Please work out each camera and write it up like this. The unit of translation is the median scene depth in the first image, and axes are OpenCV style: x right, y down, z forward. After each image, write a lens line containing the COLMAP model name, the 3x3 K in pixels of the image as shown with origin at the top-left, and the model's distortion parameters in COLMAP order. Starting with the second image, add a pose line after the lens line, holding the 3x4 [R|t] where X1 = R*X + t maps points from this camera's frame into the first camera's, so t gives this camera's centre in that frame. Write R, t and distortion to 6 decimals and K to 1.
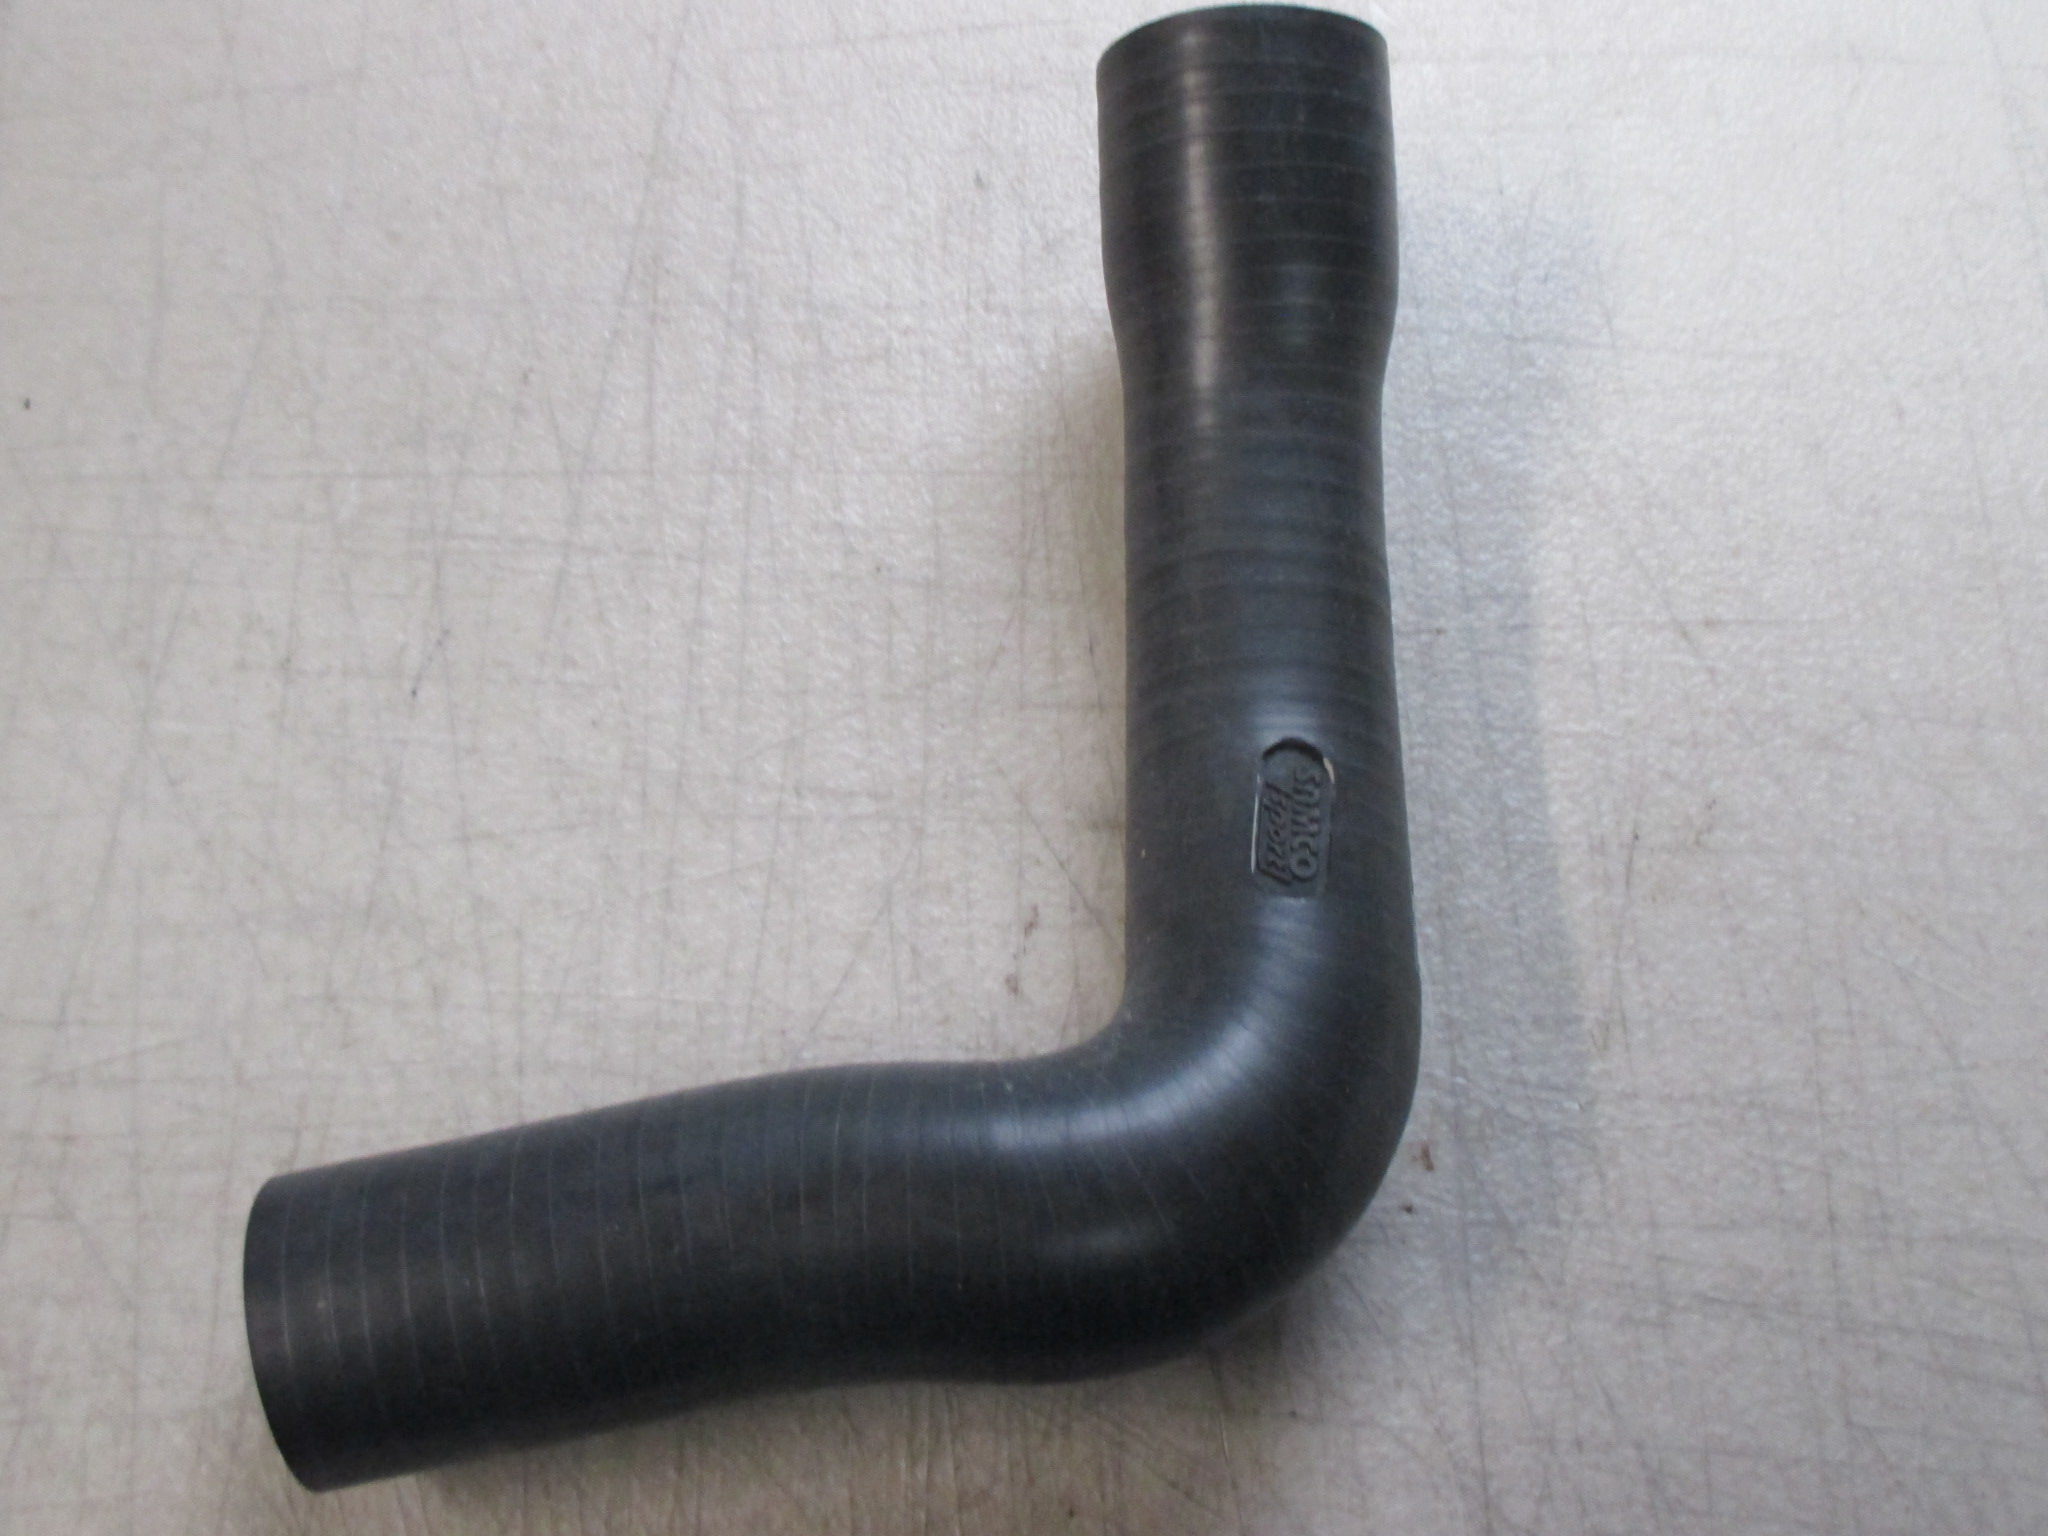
lens RADIAL K [[2138.2, 0, 1024.0], [0, 2138.2, 768.0], [0, 0, 1]] dist [-0.067233, 0.012028]
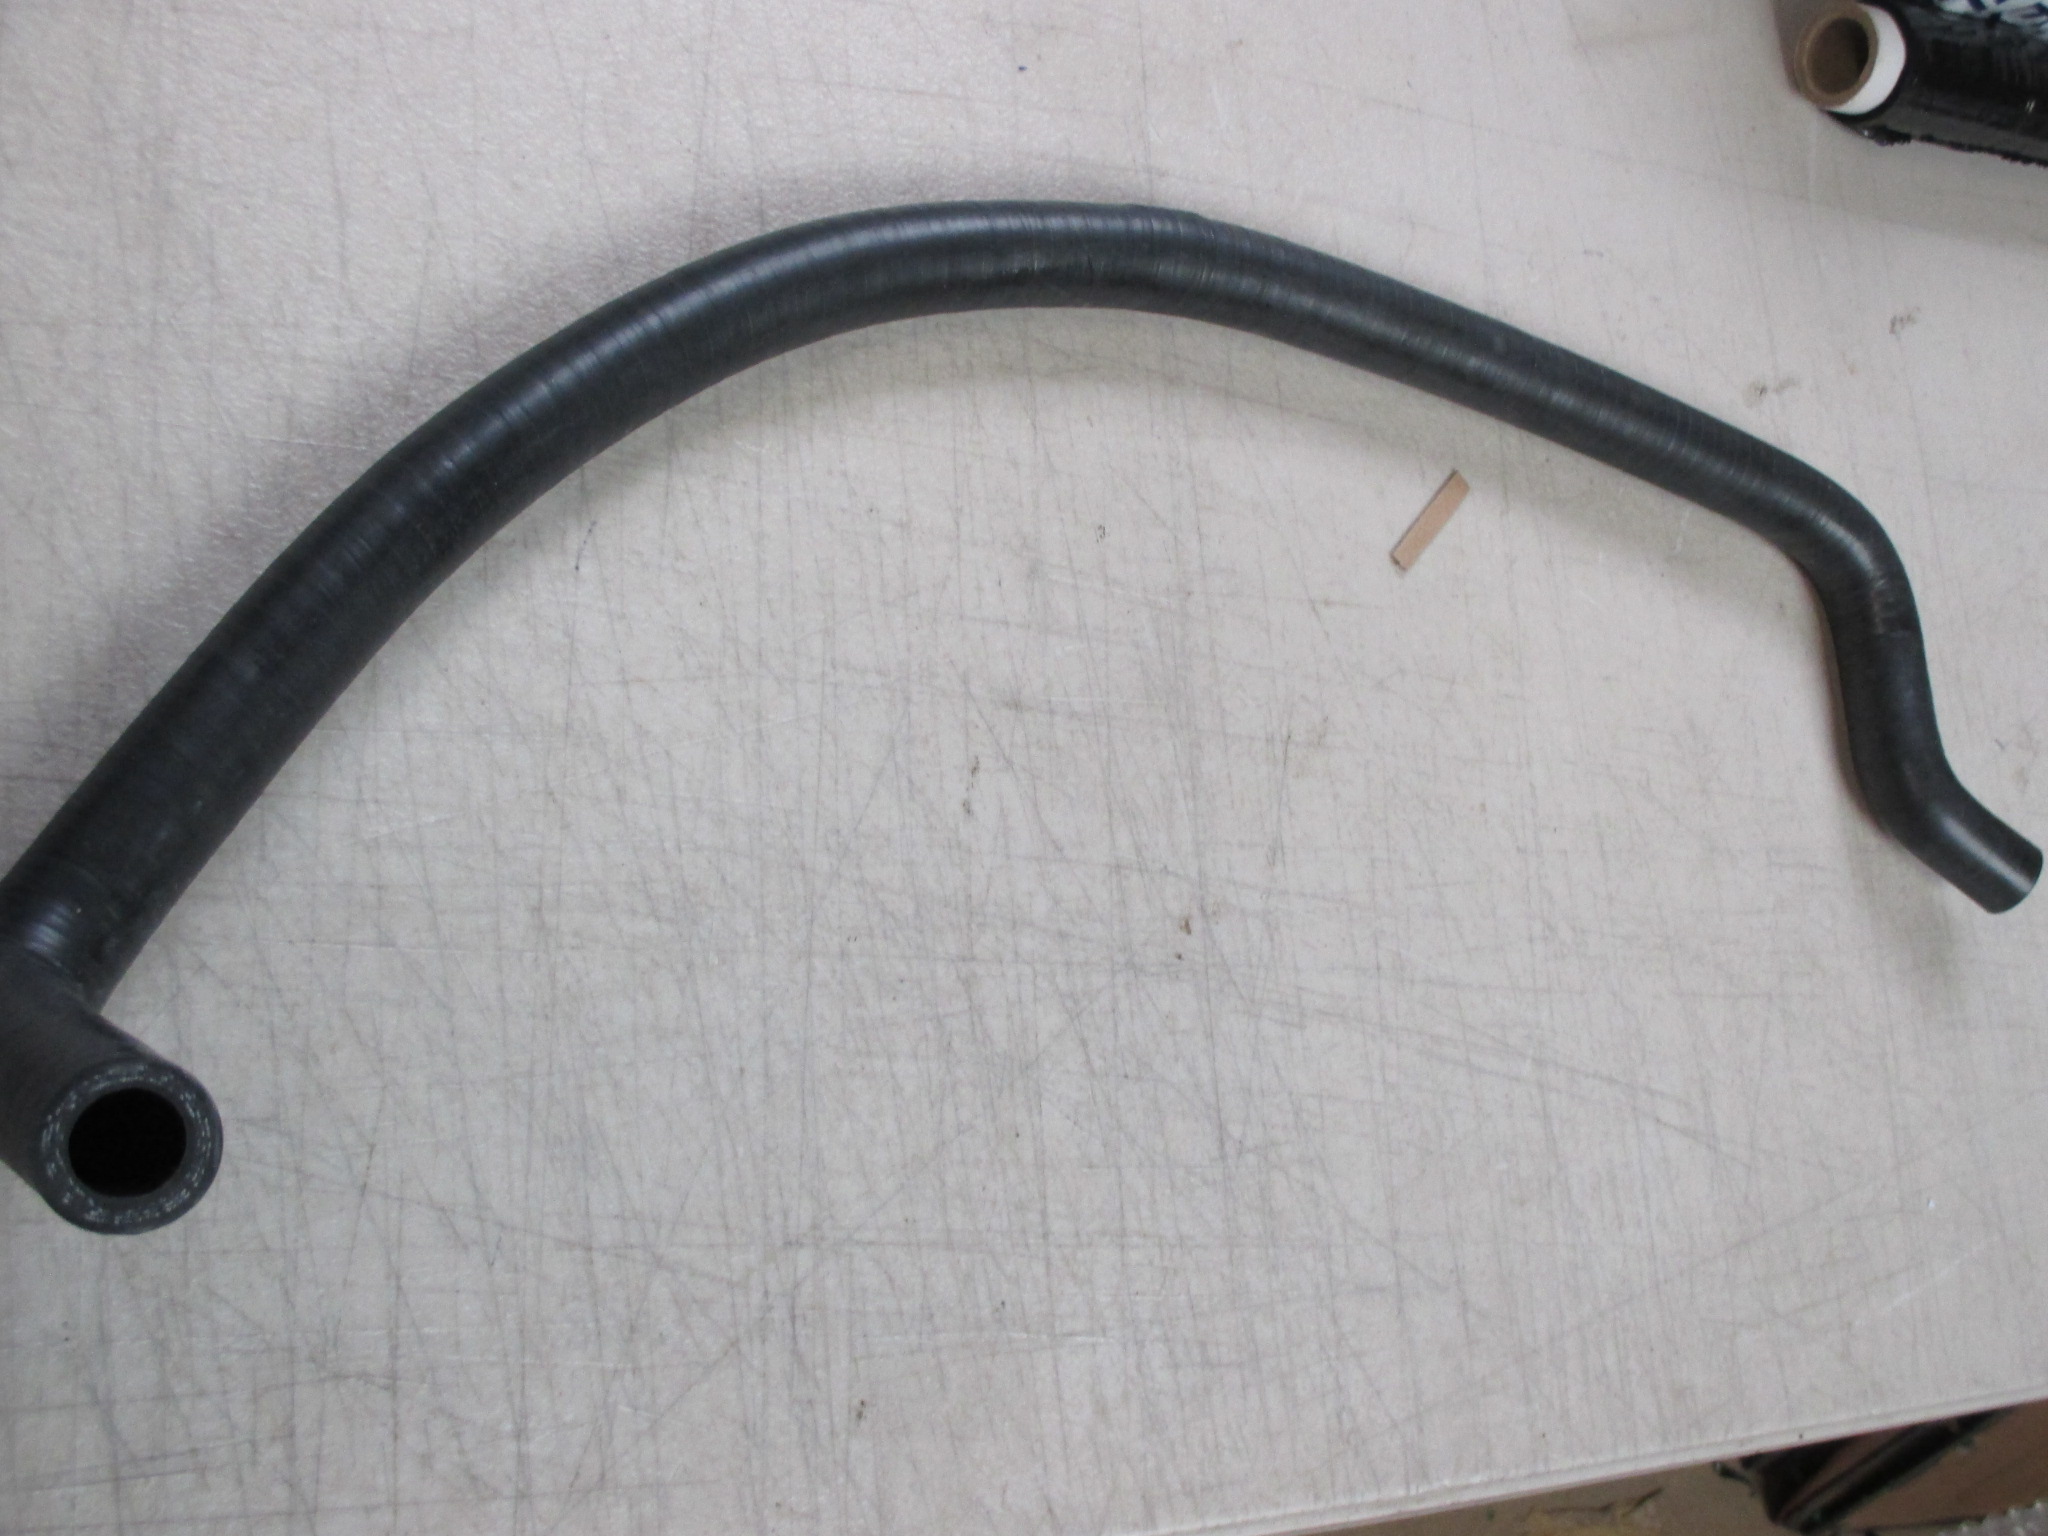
lens RADIAL K [[2138.2, 0, 1024.0], [0, 2138.2, 768.0], [0, 0, 1]] dist [-0.067233, 0.012028]
pose [[0.877232, 0.064993, 0.475646, -0.706342], [-0.141584, 0.981749, 0.126974, -0.128858], [-0.458713, -0.178729, 0.870424, -0.366084]]
